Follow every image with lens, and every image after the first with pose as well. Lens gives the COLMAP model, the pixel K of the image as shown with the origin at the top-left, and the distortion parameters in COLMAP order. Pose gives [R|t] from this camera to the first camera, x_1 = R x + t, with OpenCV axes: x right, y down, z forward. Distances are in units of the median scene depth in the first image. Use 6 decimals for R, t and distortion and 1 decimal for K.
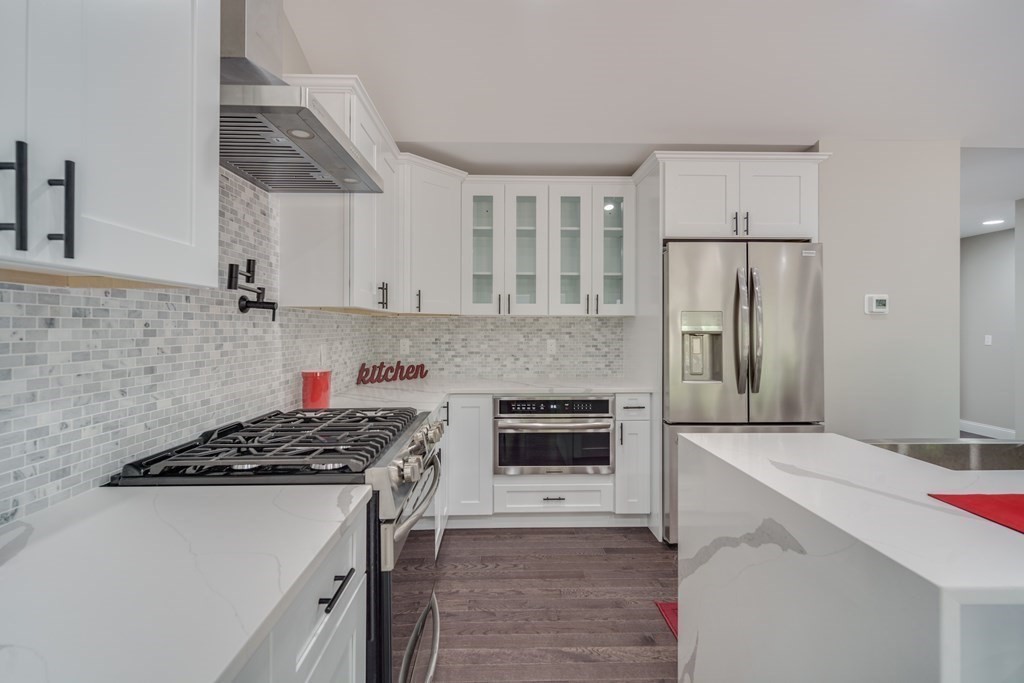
lens RADIAL K [[453.0, 0, 506.5], [0, 453.0, 326.9], [0, 0, 1]] dist [0.003394, -0.001457]
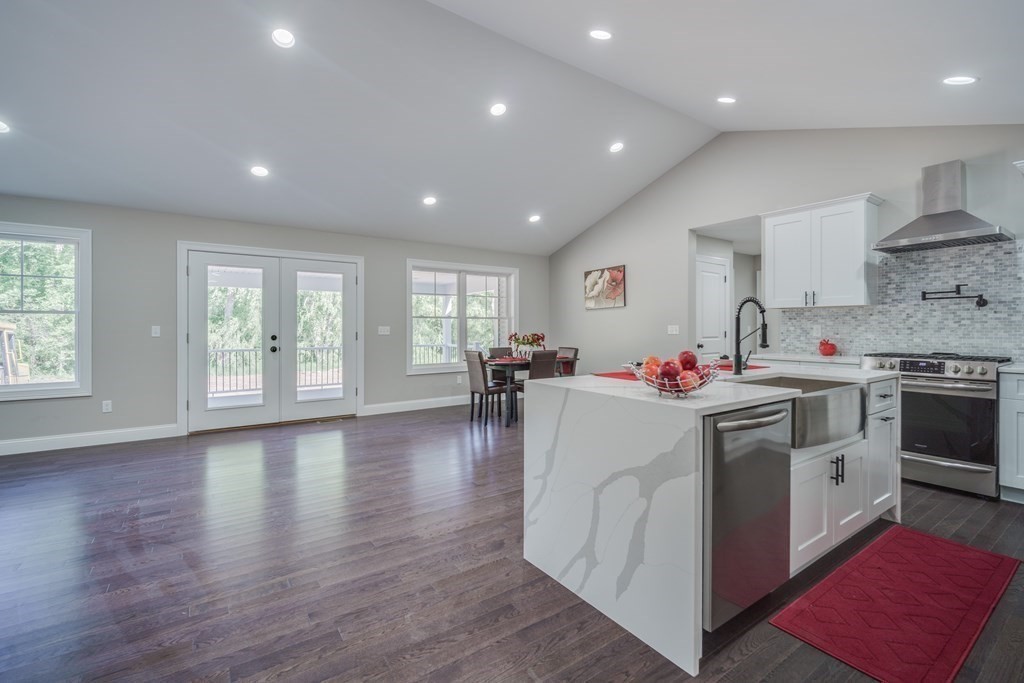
lens RADIAL K [[453.0, 0, 507.3], [0, 453.0, 327.0], [0, 0, 1]] dist [0.003394, -0.001457]
pose [[-0.834069, -0.002320, -0.551655, 1.446712], [-0.000035, 0.999991, -0.004153, 0.042845], [0.551660, -0.003445, -0.834062, 0.912926]]
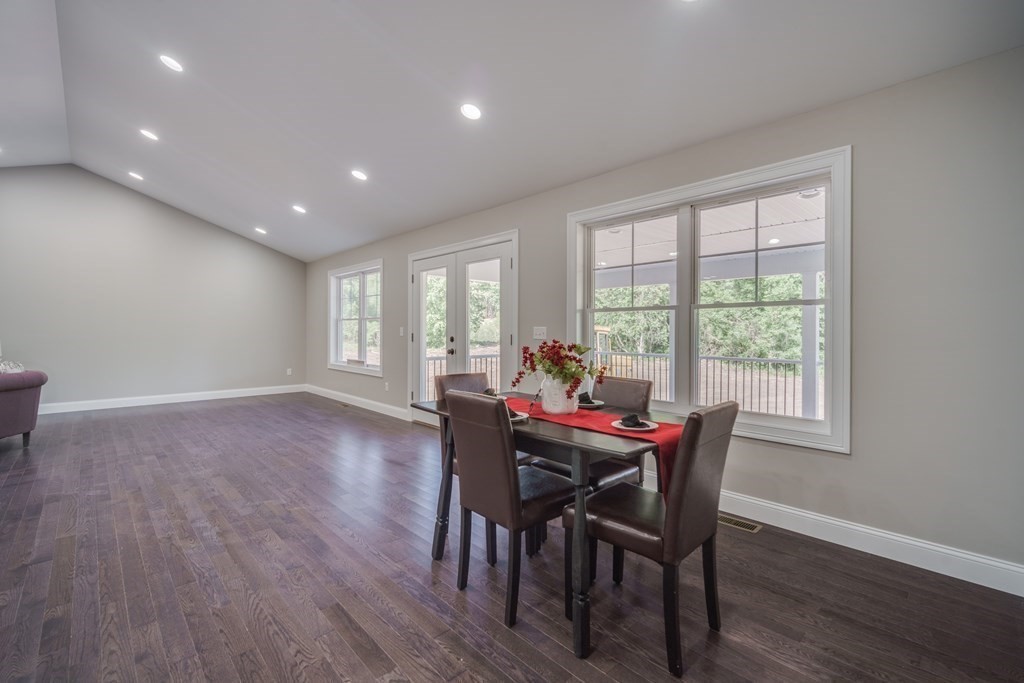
lens RADIAL K [[453.0, 0, 511.5], [0, 453.0, 331.5], [0, 0, 1]] dist [0.003394, -0.001457]
pose [[-0.666554, -0.005961, 0.745433, -0.284806], [-0.006261, 0.999978, 0.002398, 0.043690], [-0.745431, -0.003069, -0.666576, -0.226868]]
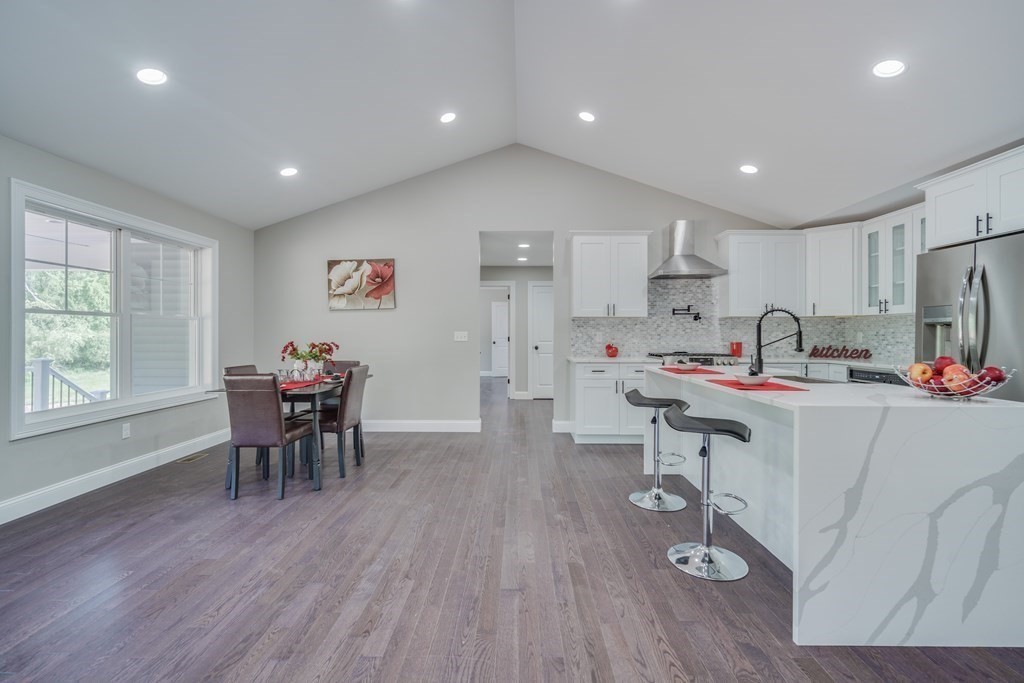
lens RADIAL K [[453.0, 0, 515.5], [0, 453.0, 333.4], [0, 0, 1]] dist [0.003394, -0.001457]
pose [[-0.031077, -0.002851, -0.999513, 1.589074], [0.000927, 0.999995, -0.002881, 0.040587], [0.999517, -0.001017, -0.031074, -0.110121]]
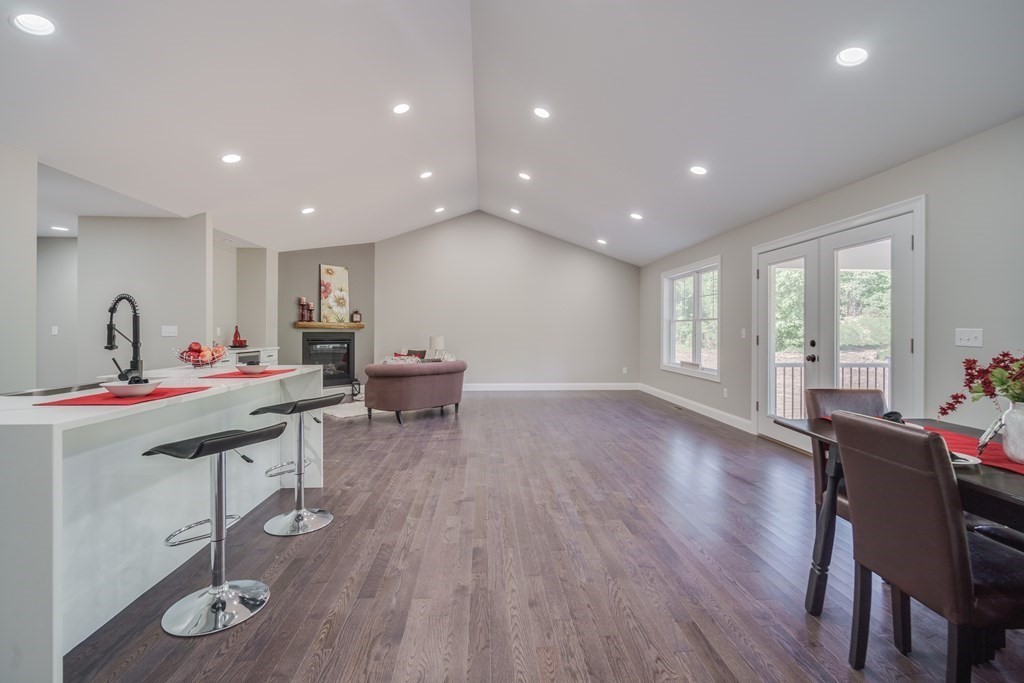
lens RADIAL K [[453.0, 0, 509.8], [0, 453.0, 331.4], [0, 0, 1]] dist [0.003394, -0.001457]
pose [[-0.036698, -0.005212, 0.999313, -0.240222], [-0.005568, 0.999972, 0.005011, 0.039031], [-0.999311, -0.005380, -0.036726, -0.199942]]
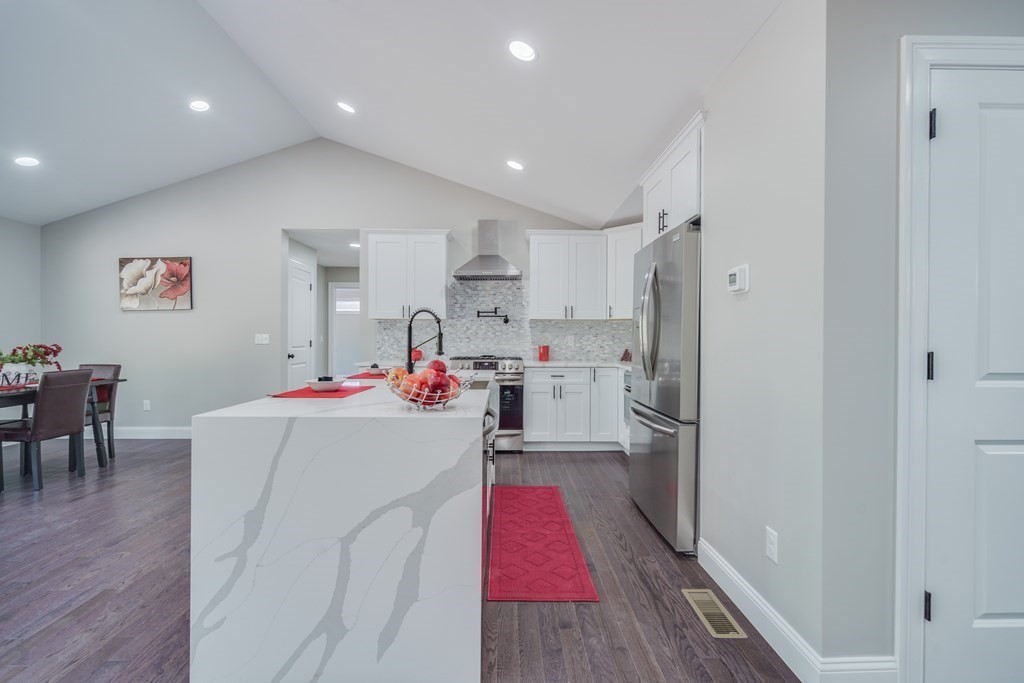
lens RADIAL K [[453.0, 0, 511.8], [0, 453.0, 337.6], [0, 0, 1]] dist [0.003394, -0.001457]
pose [[-0.006882, -0.002066, -0.999974, 1.499500], [-0.001808, 0.999996, -0.002053, 0.043828], [0.999975, 0.001794, -0.006885, 0.625640]]
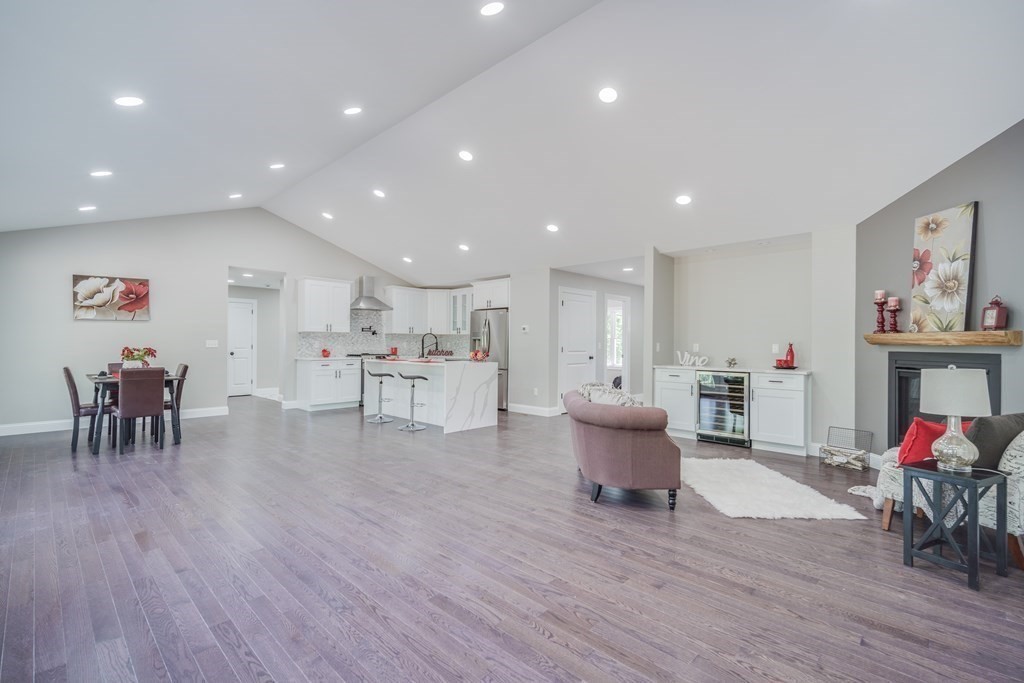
lens RADIAL K [[453.0, 0, 506.9], [0, 453.0, 341.7], [0, 0, 1]] dist [0.003394, -0.001457]
pose [[0.703848, -0.000844, -0.710350, 2.654448], [-0.003679, 0.999982, -0.004834, 0.042449], [0.710341, 0.006016, 0.703832, -1.023452]]
